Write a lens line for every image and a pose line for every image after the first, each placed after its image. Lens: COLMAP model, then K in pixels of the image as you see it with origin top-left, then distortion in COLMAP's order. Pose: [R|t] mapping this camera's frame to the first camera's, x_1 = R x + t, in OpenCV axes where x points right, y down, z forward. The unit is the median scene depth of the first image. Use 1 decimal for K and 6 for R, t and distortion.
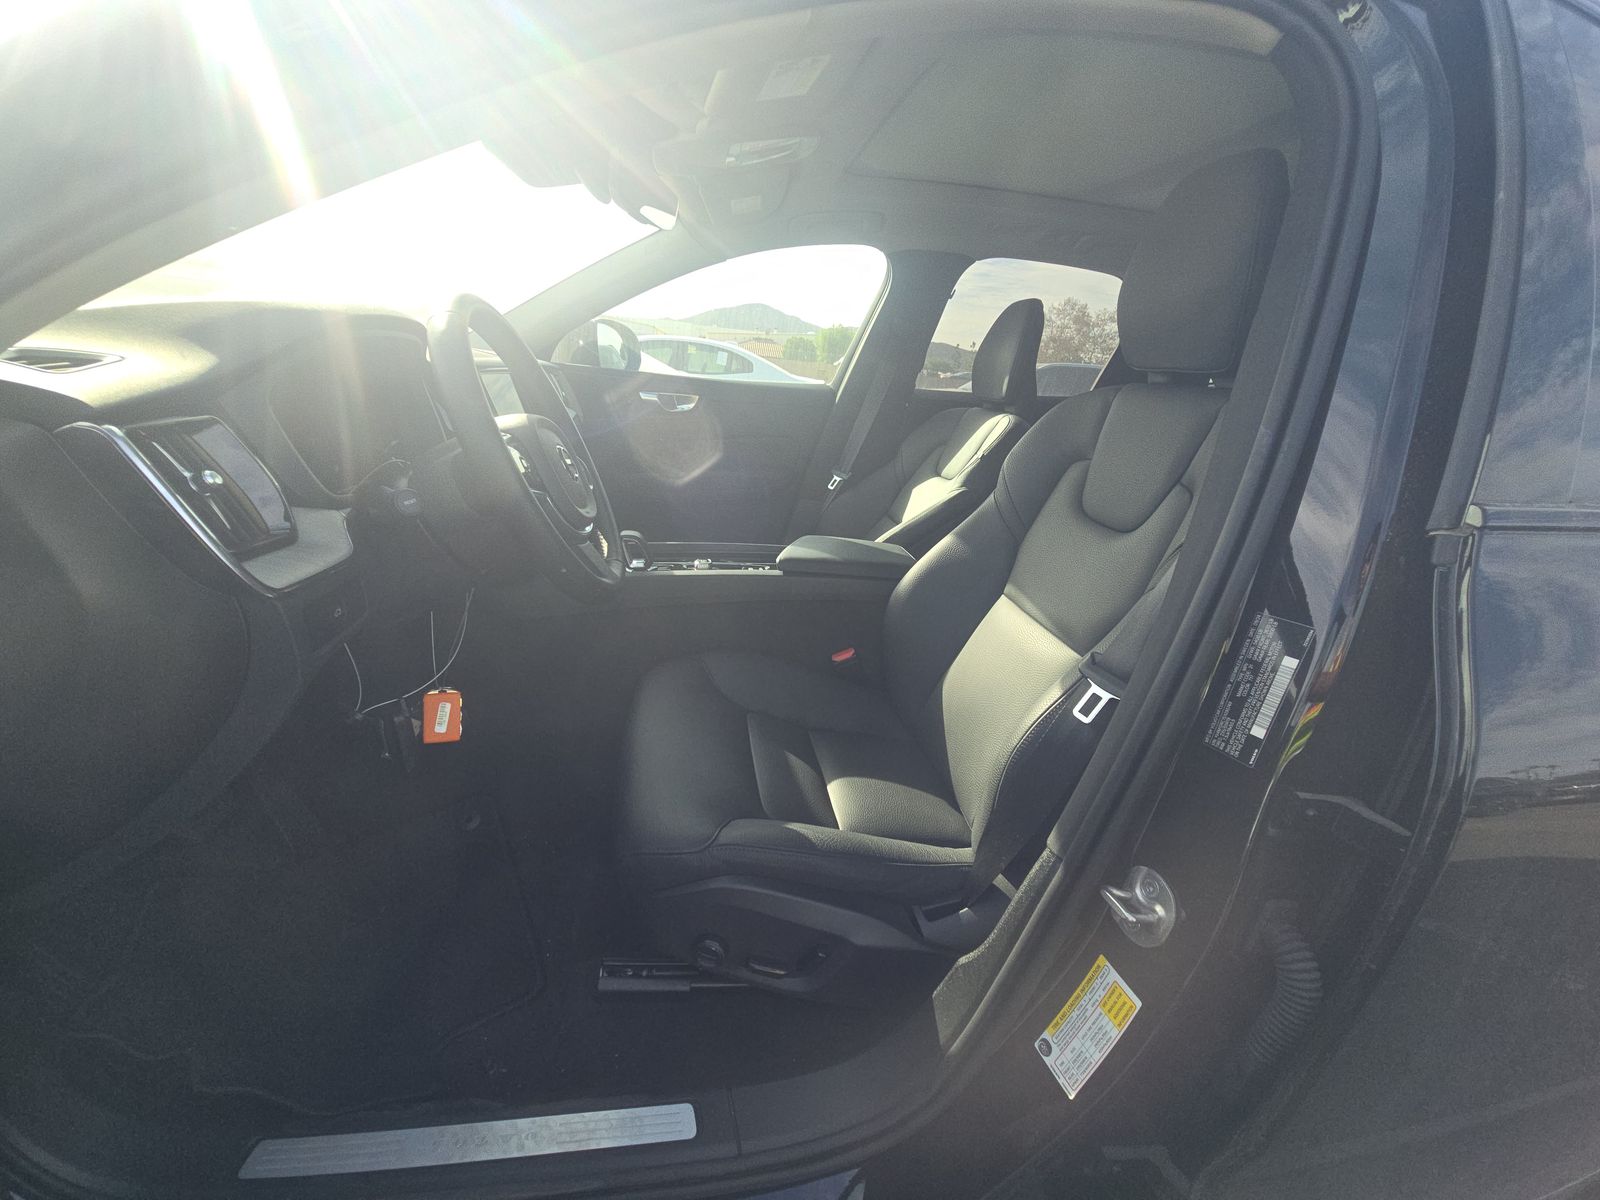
lens RADIAL K [[647.9, 0, 793.5], [0, 647.9, 607.1], [0, 0, 1]] dist [0.003907, -0.005599]
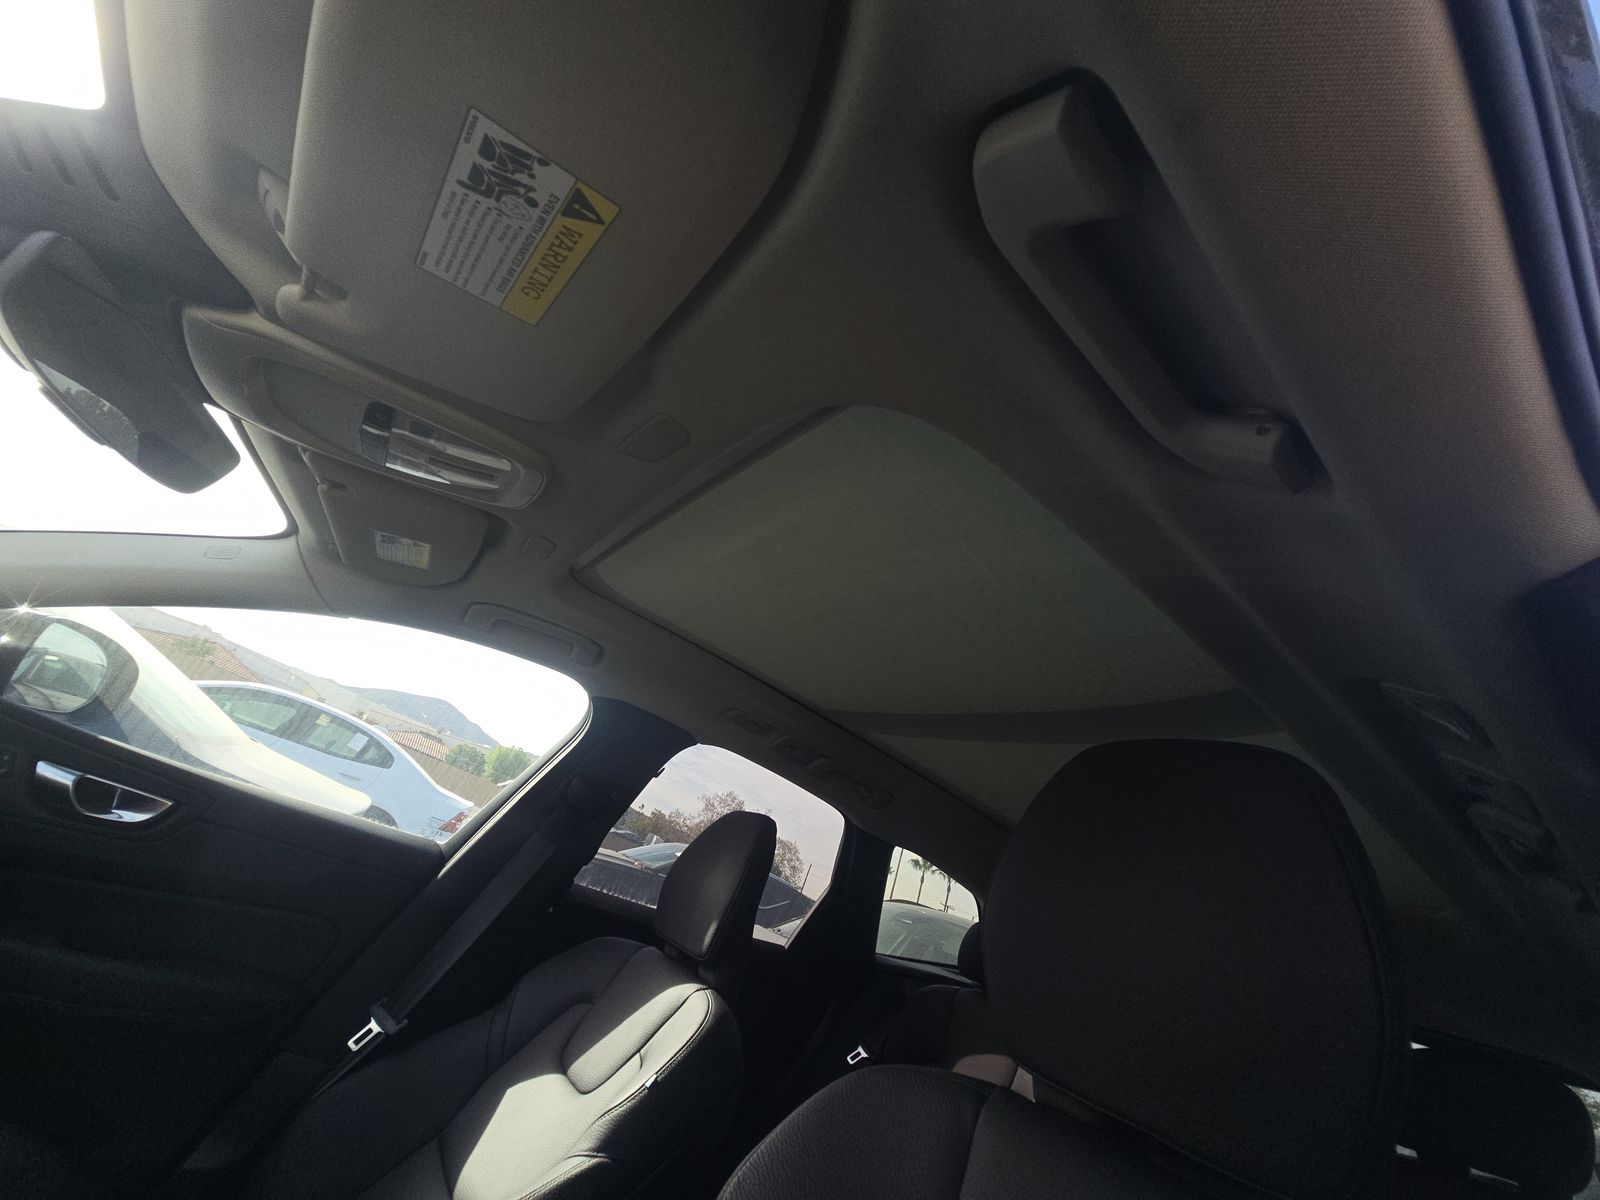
lens RADIAL K [[647.9, 0, 791.0], [0, 647.9, 603.5], [0, 0, 1]] dist [0.003907, -0.005599]
pose [[0.853998, 0.395437, 0.338107, 0.042476], [-0.093851, 0.756287, -0.647473, -0.150563], [-0.511741, 0.521209, 0.682980, 0.291433]]
